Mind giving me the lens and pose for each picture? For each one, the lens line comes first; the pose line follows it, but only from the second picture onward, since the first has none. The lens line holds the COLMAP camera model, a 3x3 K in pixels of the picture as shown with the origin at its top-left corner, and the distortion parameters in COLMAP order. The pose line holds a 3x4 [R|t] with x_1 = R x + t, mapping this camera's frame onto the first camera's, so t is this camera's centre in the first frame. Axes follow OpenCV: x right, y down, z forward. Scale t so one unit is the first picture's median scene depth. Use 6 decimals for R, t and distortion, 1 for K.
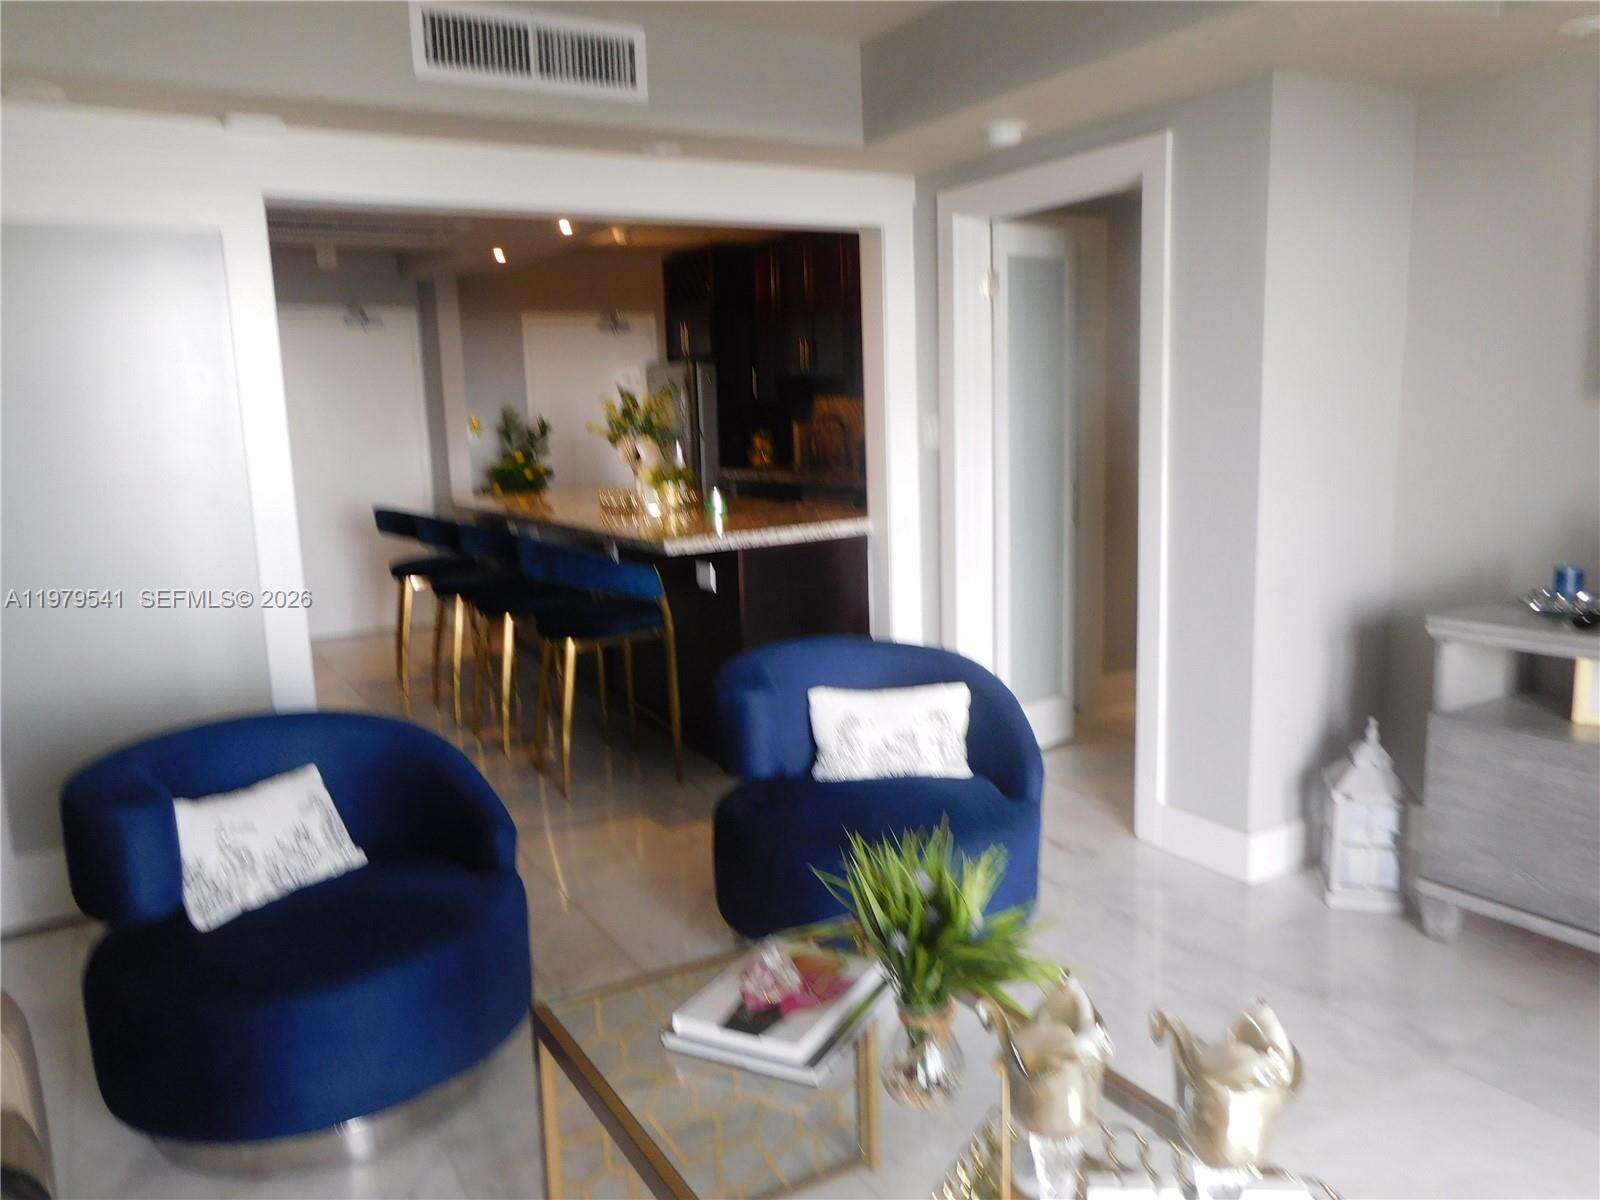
lens RADIAL K [[1230.5, 0, 800.0], [0, 1230.5, 600.0], [0, 0, 1]] dist [-0.002928, 0.061395]
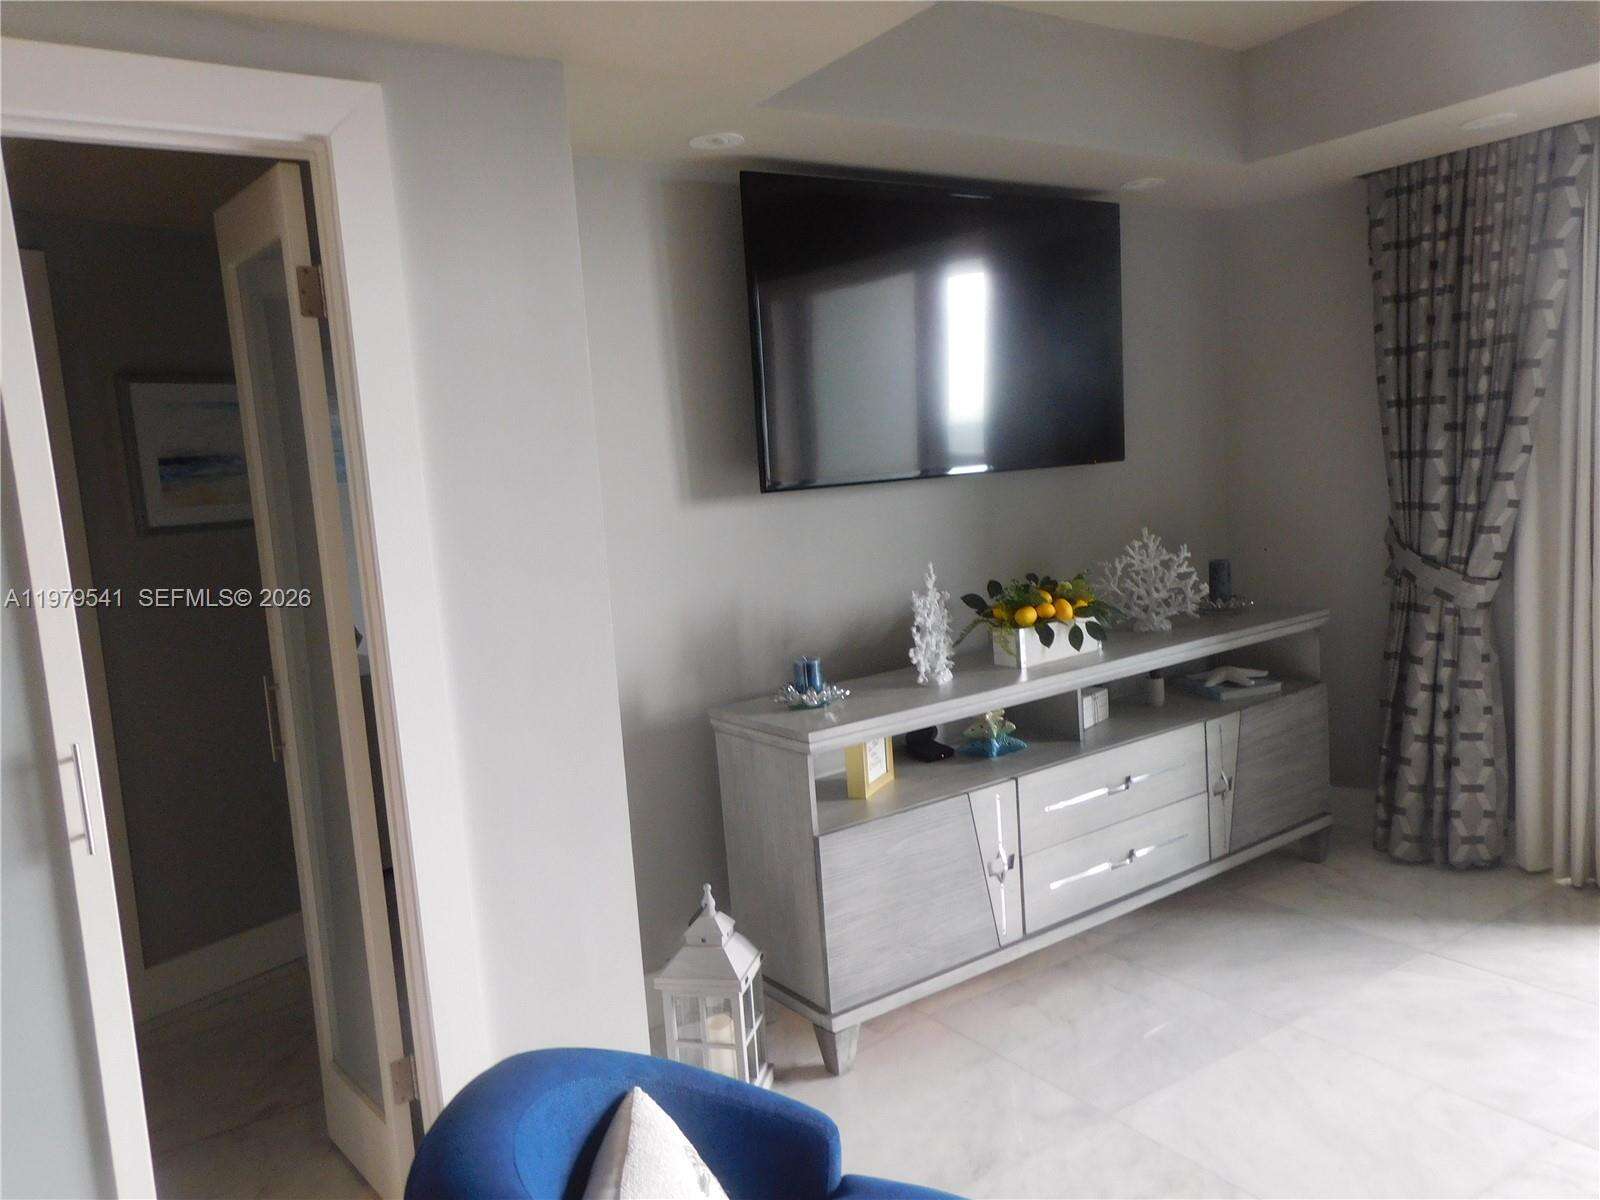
lens RADIAL K [[1230.5, 0, 800.0], [0, 1230.5, 600.0], [0, 0, 1]] dist [-0.002928, 0.061395]
pose [[-0.055875, -0.074195, 0.995677, -0.655333], [0.228362, 0.969851, 0.085085, -0.270733], [-0.971972, 0.232129, -0.037247, 1.713887]]
